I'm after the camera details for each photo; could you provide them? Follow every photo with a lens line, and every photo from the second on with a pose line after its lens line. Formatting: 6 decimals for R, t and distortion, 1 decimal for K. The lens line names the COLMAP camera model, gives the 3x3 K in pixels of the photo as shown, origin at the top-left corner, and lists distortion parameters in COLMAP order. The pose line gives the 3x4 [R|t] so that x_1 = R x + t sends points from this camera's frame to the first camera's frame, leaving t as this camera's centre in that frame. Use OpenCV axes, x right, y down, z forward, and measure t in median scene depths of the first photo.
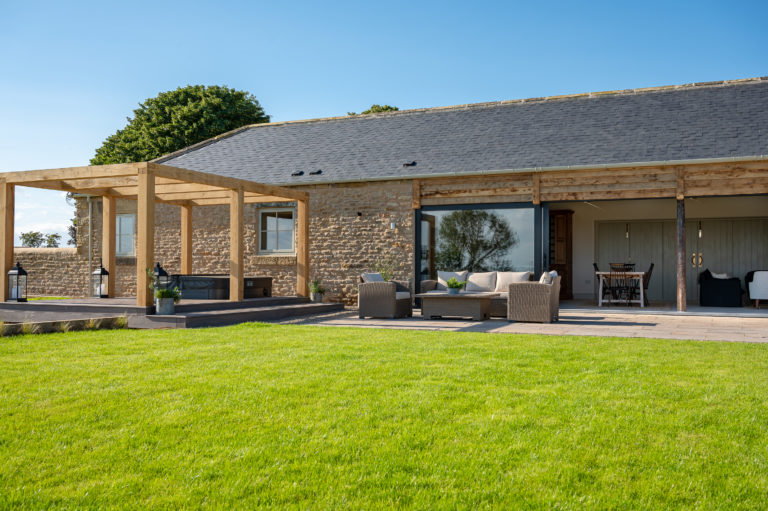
lens RADIAL K [[757.7, 0, 380.8], [0, 757.7, 256.8], [0, 0, 1]] dist [-0.000609, 0.000000]
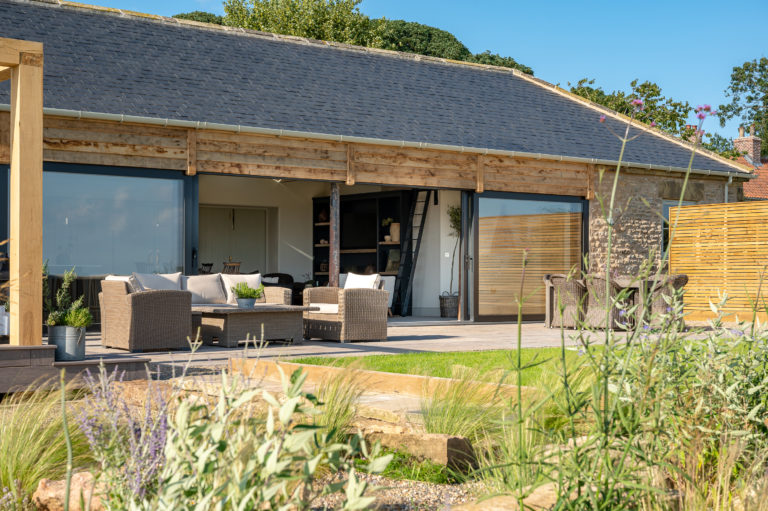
lens RADIAL K [[1205.7, 0, 378.6], [0, 1205.7, 274.7], [0, 0, 1]] dist [0.007699, 0.000000]
pose [[0.452177, 0.000812, 0.891928, -0.655848], [-0.016867, 0.999829, 0.007641, 0.008647], [-0.891769, -0.018499, 0.452113, 0.343957]]
